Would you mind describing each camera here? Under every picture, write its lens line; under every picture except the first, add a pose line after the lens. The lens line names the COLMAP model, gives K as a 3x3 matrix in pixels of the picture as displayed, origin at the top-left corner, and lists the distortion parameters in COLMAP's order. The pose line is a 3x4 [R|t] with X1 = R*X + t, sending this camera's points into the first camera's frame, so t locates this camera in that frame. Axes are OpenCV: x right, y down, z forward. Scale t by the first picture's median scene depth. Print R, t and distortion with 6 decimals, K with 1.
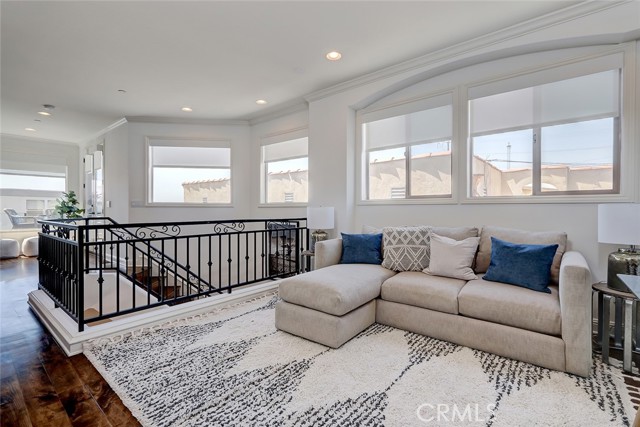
lens RADIAL K [[292.2, 0, 319.2], [0, 292.2, 215.8], [0, 0, 1]] dist [-0.000134, -0.000303]
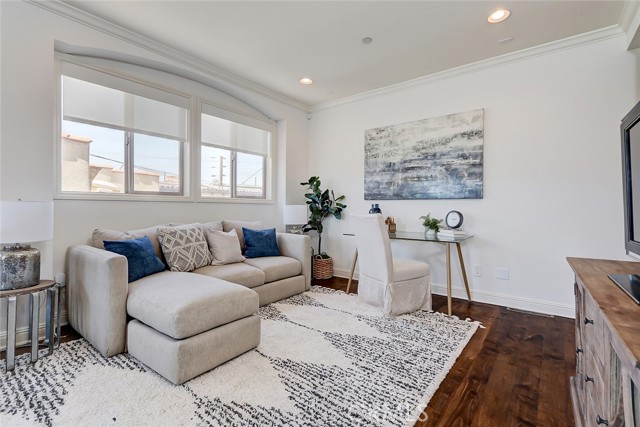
lens RADIAL K [[292.2, 0, 319.2], [0, 292.2, 215.8], [0, 0, 1]] dist [-0.000134, -0.000303]
pose [[-0.021777, -0.028967, 0.999343, -0.687687], [0.015250, 0.999454, 0.029303, -0.014748], [-0.999647, 0.015878, -0.021323, 0.582046]]
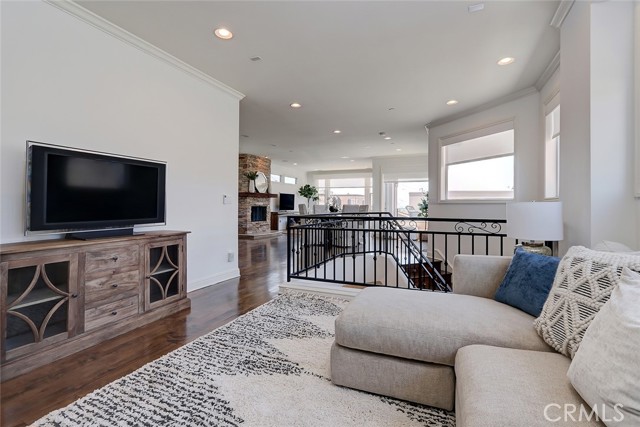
lens RADIAL K [[293.7, 0, 327.9], [0, 293.7, 199.0], [0, 0, 1]] dist [-0.001868, -0.000178]
pose [[0.292229, -0.018971, -0.956160, 0.595375], [-0.022282, 0.999397, -0.026639, -0.015161], [0.956089, 0.029090, 0.291630, 0.539327]]
